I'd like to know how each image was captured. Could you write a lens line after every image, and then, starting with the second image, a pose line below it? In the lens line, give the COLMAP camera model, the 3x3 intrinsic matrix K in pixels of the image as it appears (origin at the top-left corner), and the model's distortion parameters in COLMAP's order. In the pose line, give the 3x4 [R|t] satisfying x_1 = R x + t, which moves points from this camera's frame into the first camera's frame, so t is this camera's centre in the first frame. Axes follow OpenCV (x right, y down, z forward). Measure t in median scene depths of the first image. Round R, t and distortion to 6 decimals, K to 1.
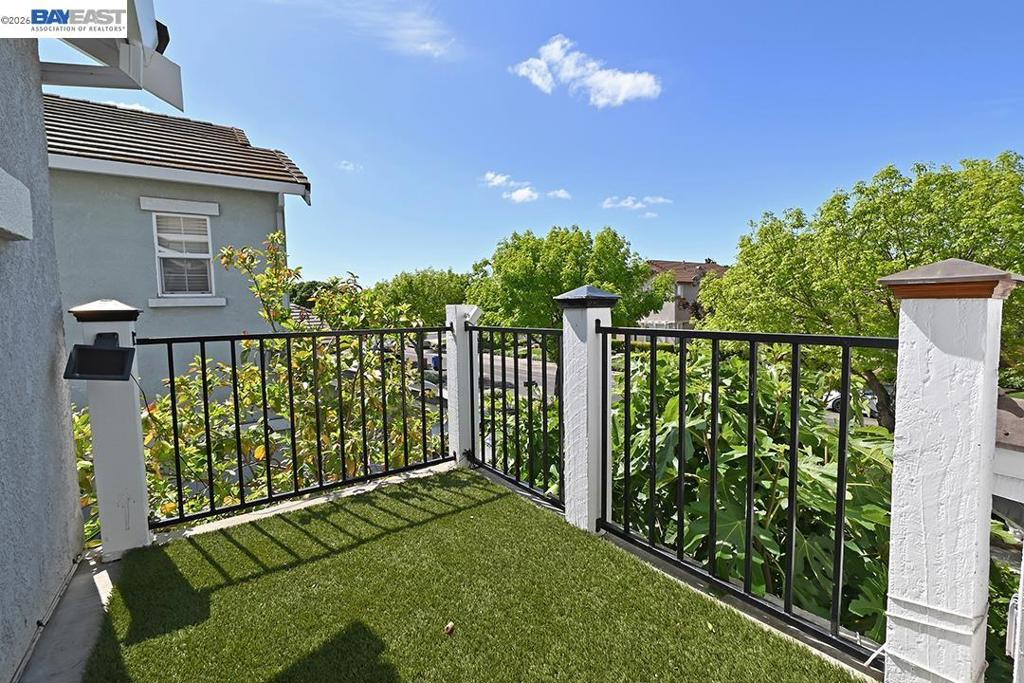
lens RADIAL K [[447.7, 0, 508.7], [0, 447.7, 336.6], [0, 0, 1]] dist [-0.001380, -0.002036]
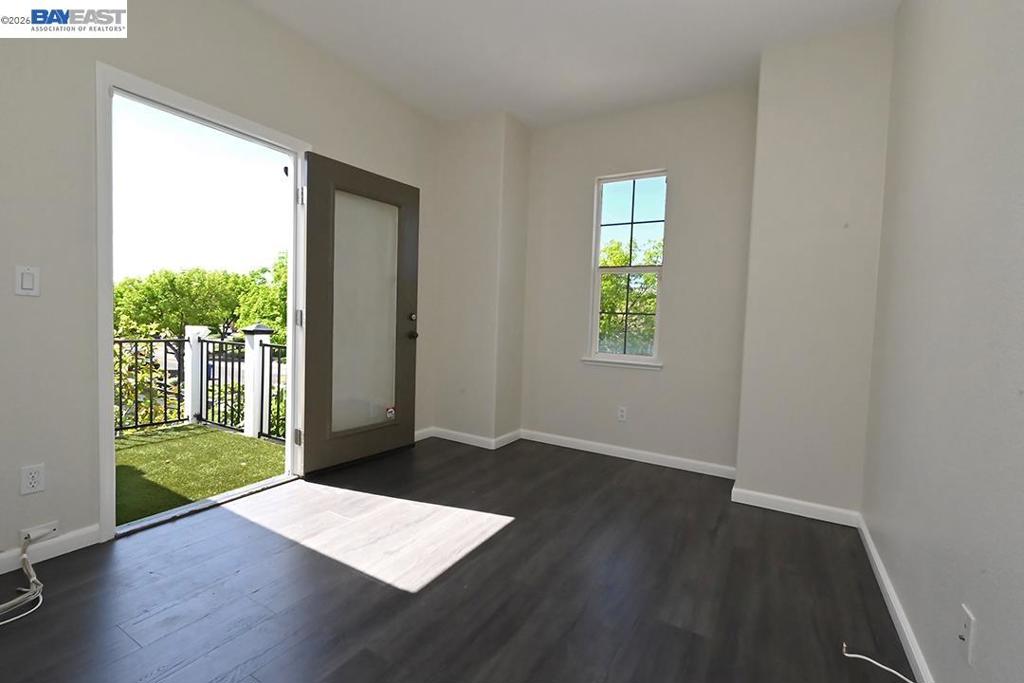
lens RADIAL K [[447.7, 0, 515.4], [0, 447.7, 342.0], [0, 0, 1]] dist [-0.001380, -0.002036]
pose [[0.905254, 0.029446, 0.423849, 0.264424], [-0.024597, 0.999554, -0.016908, -0.014377], [-0.424158, 0.004880, 0.905575, -1.002645]]
